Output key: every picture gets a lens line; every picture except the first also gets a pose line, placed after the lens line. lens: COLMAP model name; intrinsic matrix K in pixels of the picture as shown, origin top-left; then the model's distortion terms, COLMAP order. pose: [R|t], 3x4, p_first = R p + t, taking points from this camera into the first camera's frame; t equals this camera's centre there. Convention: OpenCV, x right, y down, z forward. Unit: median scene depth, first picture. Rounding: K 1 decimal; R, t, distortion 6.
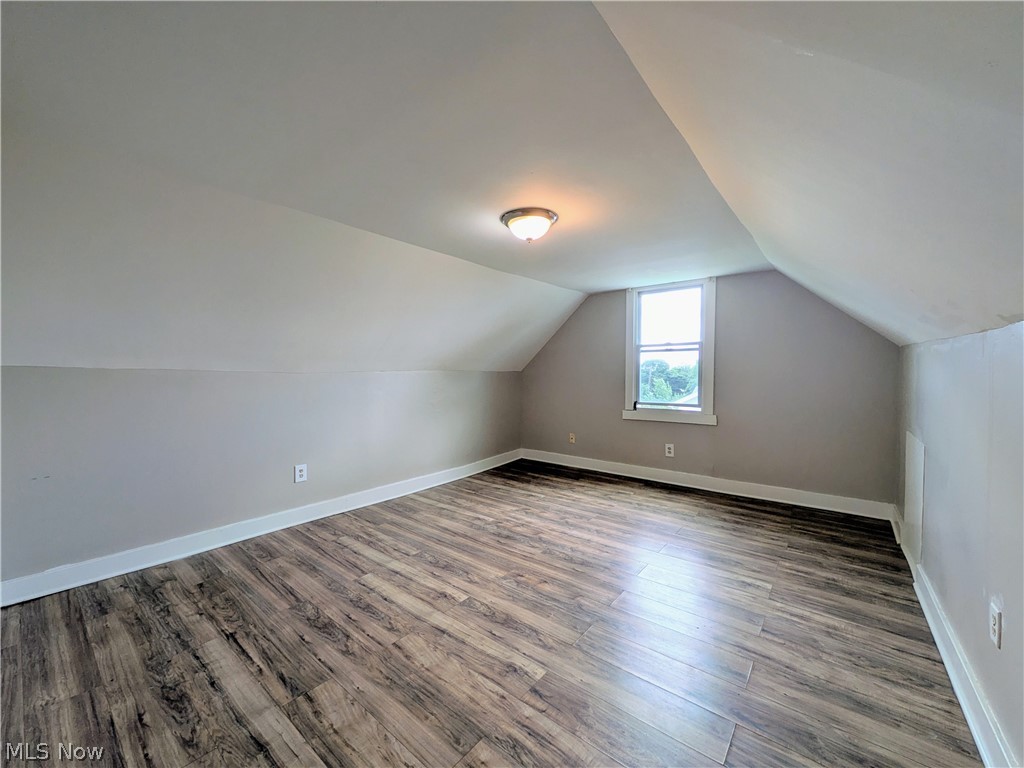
lens RADIAL K [[408.8, 0, 511.2], [0, 408.8, 380.6], [0, 0, 1]] dist [0.005525, -0.002479]
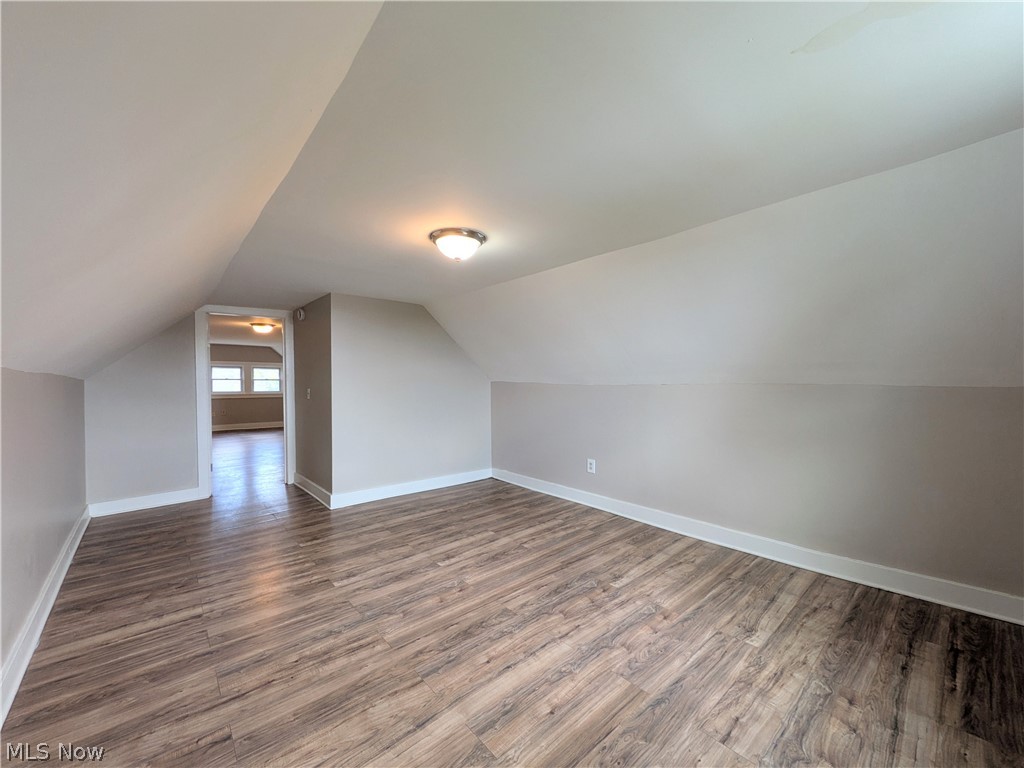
lens RADIAL K [[408.8, 0, 512.6], [0, 408.8, 383.6], [0, 0, 1]] dist [0.005525, -0.002479]
pose [[-0.177565, 0.015646, -0.983985, 0.818316], [-0.013361, 0.999743, 0.018308, -0.049400], [0.984018, 0.016398, -0.177311, 1.064788]]
